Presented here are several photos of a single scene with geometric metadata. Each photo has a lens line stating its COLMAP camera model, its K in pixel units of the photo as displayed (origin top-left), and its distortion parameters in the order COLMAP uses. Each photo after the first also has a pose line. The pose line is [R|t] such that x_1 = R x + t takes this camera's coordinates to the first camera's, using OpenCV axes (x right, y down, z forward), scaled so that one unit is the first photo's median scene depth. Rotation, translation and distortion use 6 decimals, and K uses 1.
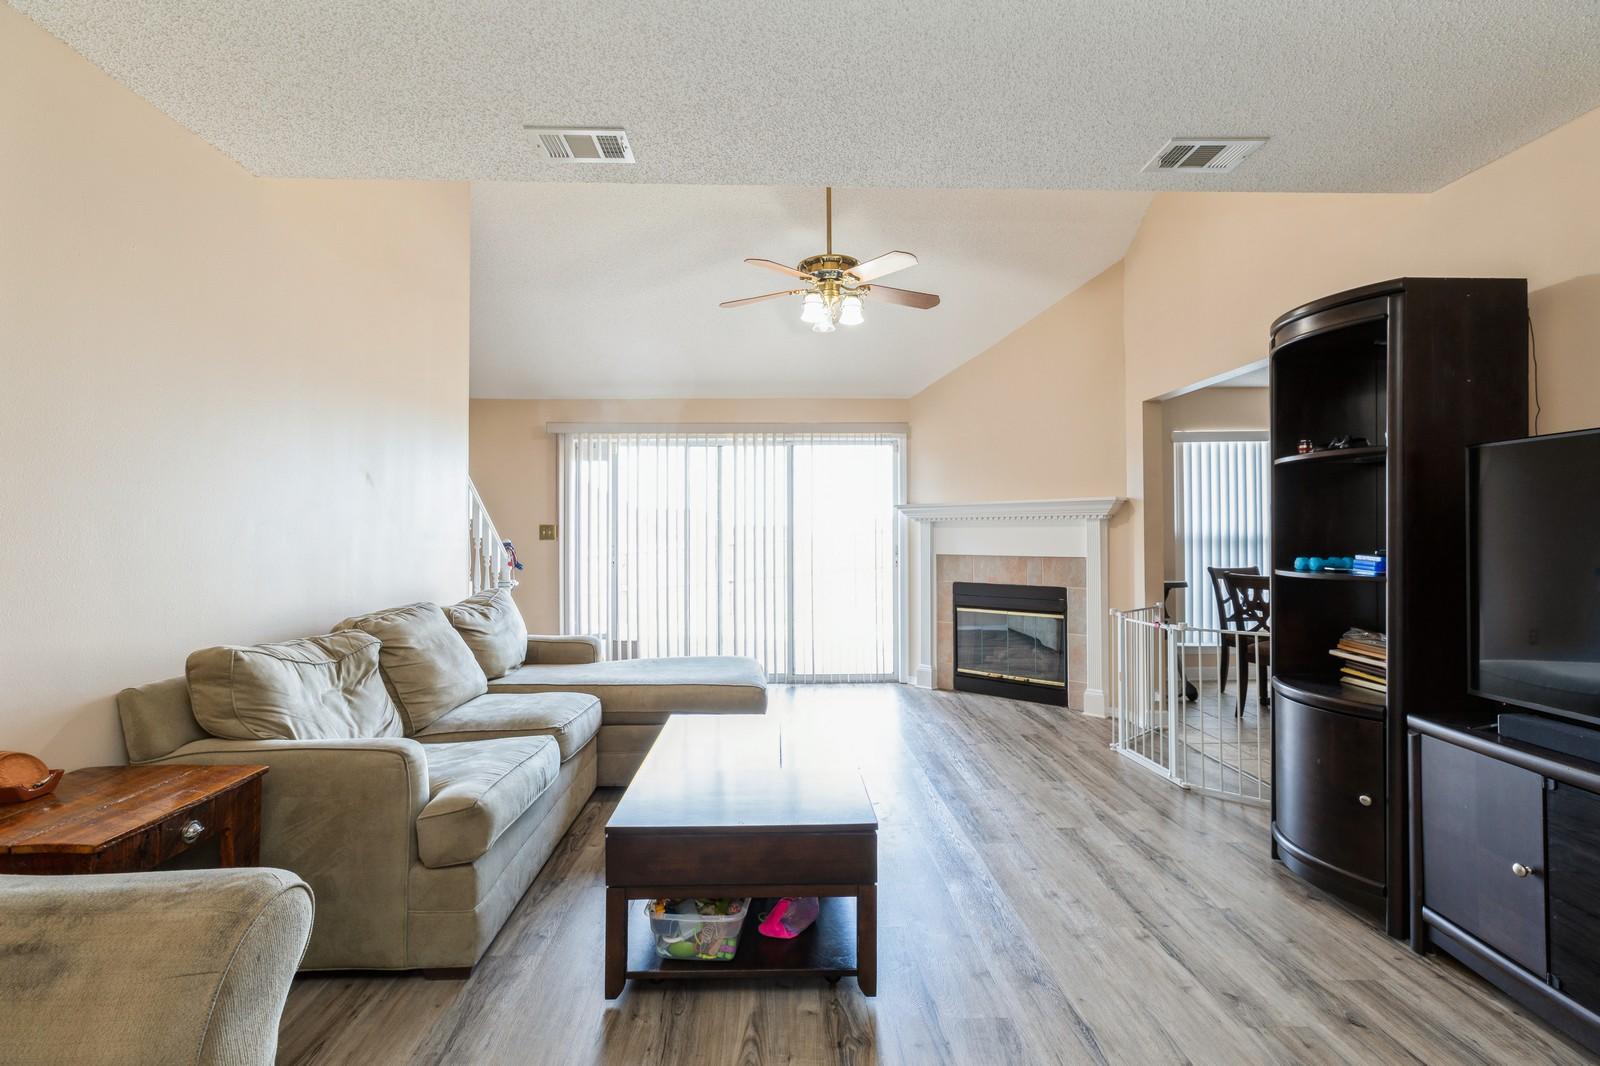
lens RADIAL K [[723.3, 0, 789.3], [0, 723.3, 530.8], [0, 0, 1]] dist [0.001735, -0.000279]
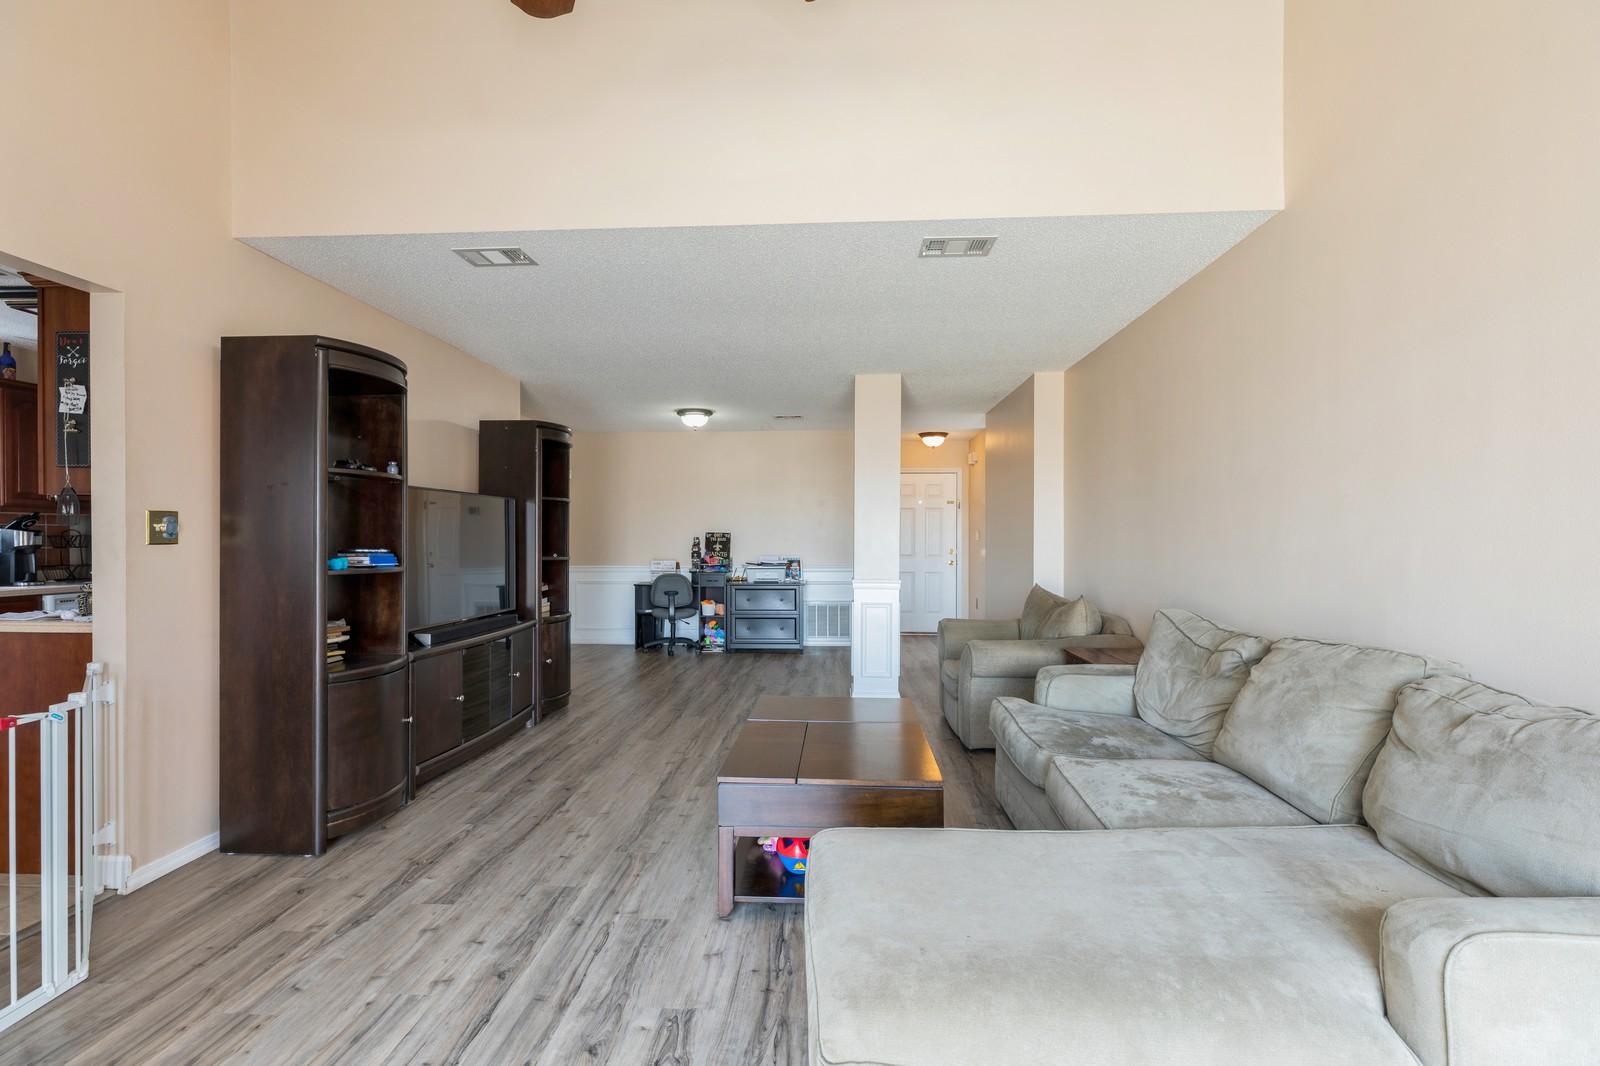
lens RADIAL K [[723.3, 0, 789.3], [0, 723.3, 530.8], [0, 0, 1]] dist [0.001735, -0.000279]
pose [[-0.994728, 0.002100, 0.102523, -0.075840], [0.001192, 0.999960, -0.008920, 0.002177], [-0.102538, -0.008751, -0.994691, 1.540099]]
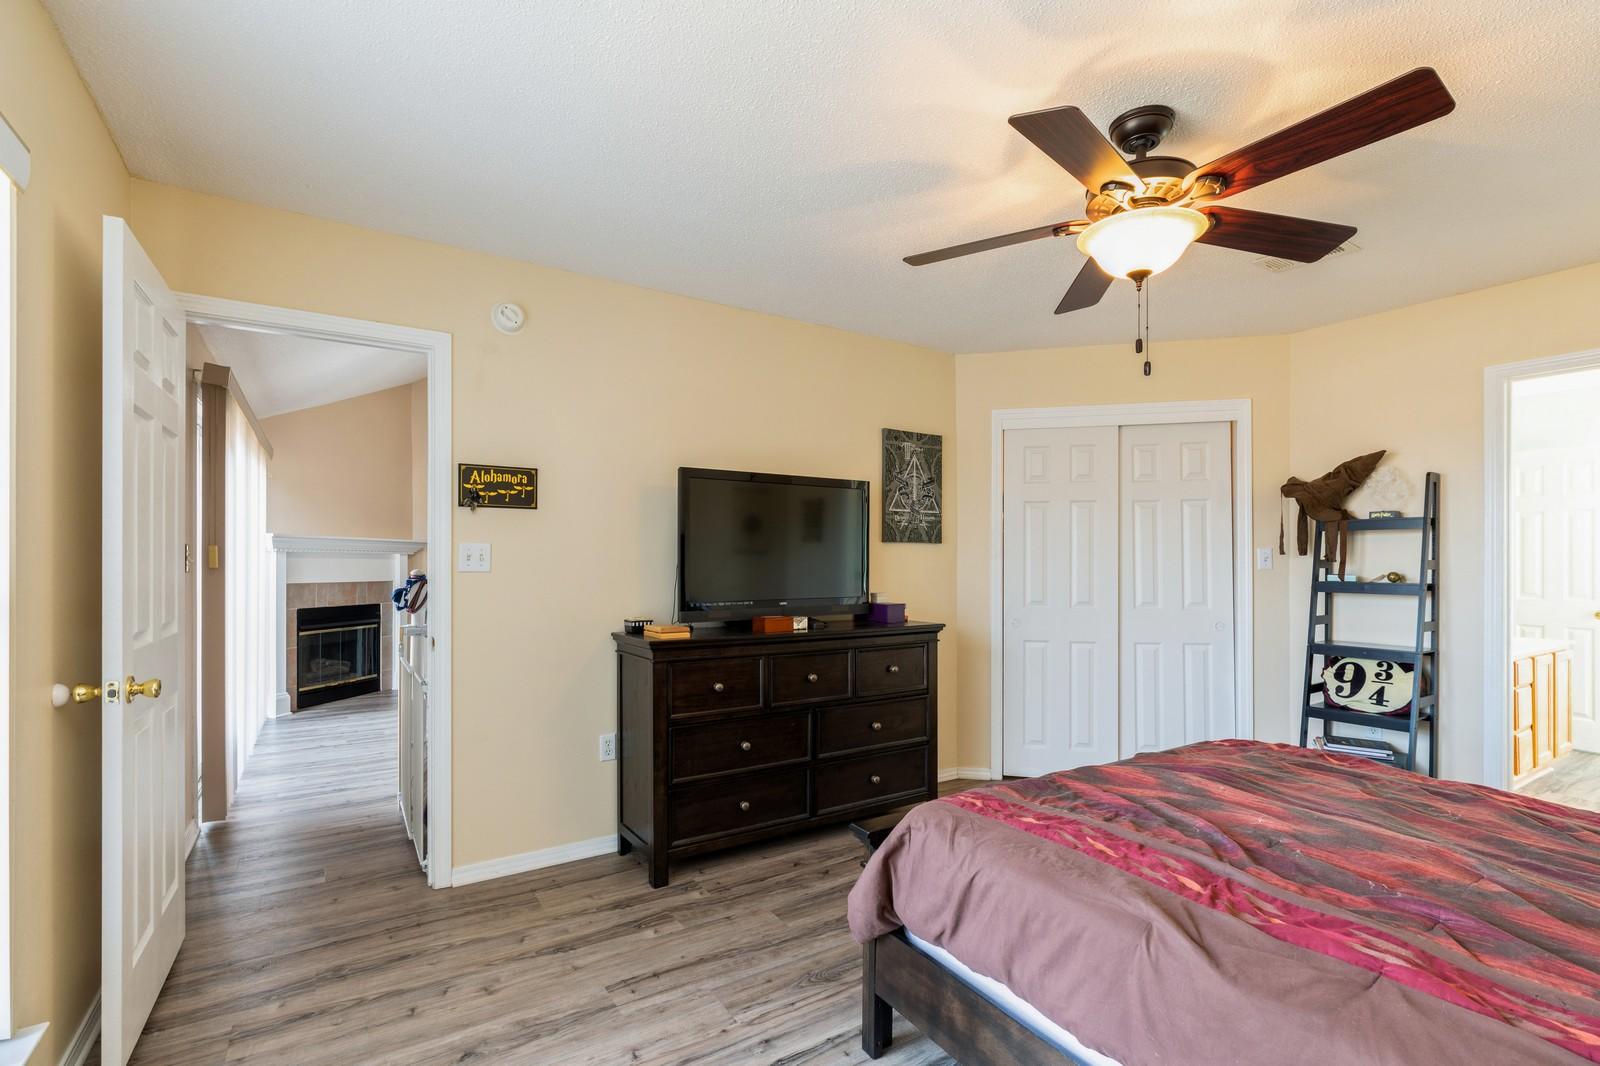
lens RADIAL K [[721.2, 0, 799.9], [0, 721.2, 564.3], [0, 0, 1]] dist [0.000373, -0.000071]
pose [[-0.513299, 0.004574, 0.858198, -1.771166], [-0.003352, 0.999967, -0.007335, 0.017041], [-0.858203, -0.006642, -0.513267, 1.508721]]
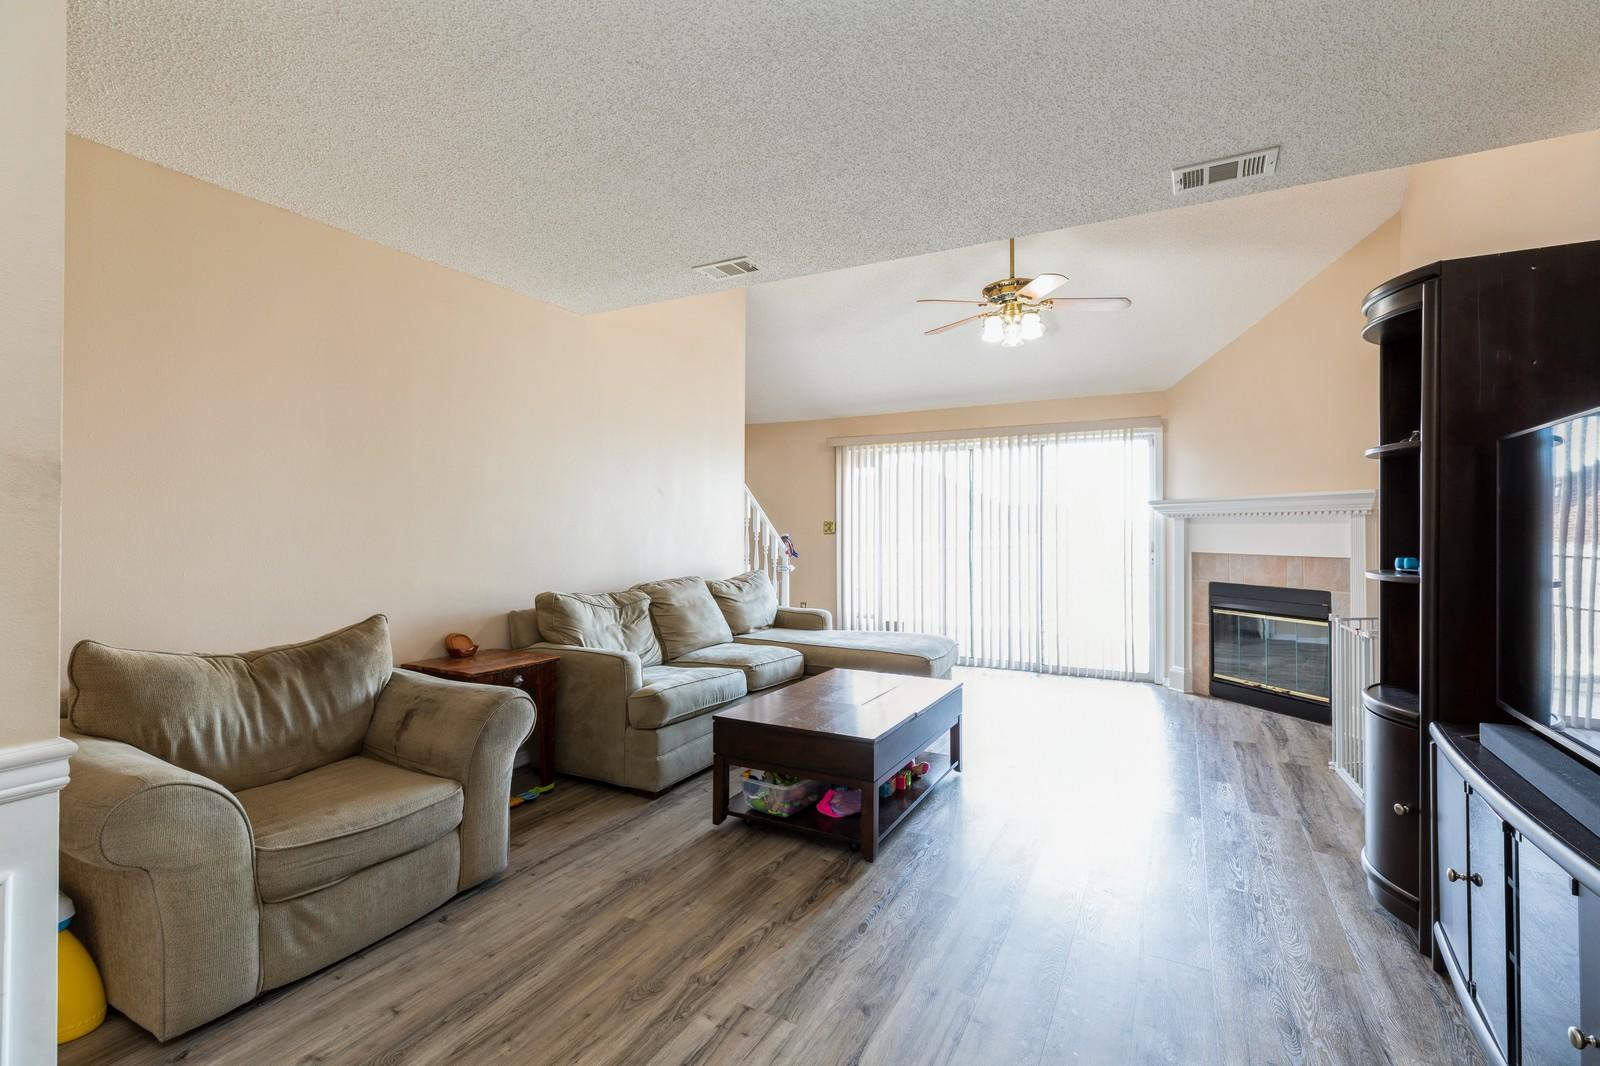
lens RADIAL K [[723.3, 0, 789.3], [0, 723.3, 530.8], [0, 0, 1]] dist [0.001735, -0.000279]
pose [[0.866540, 0.004541, -0.499087, 0.368539], [-0.001271, 0.999975, 0.006890, -0.002251], [0.499106, -0.005336, 0.866524, -0.153654]]
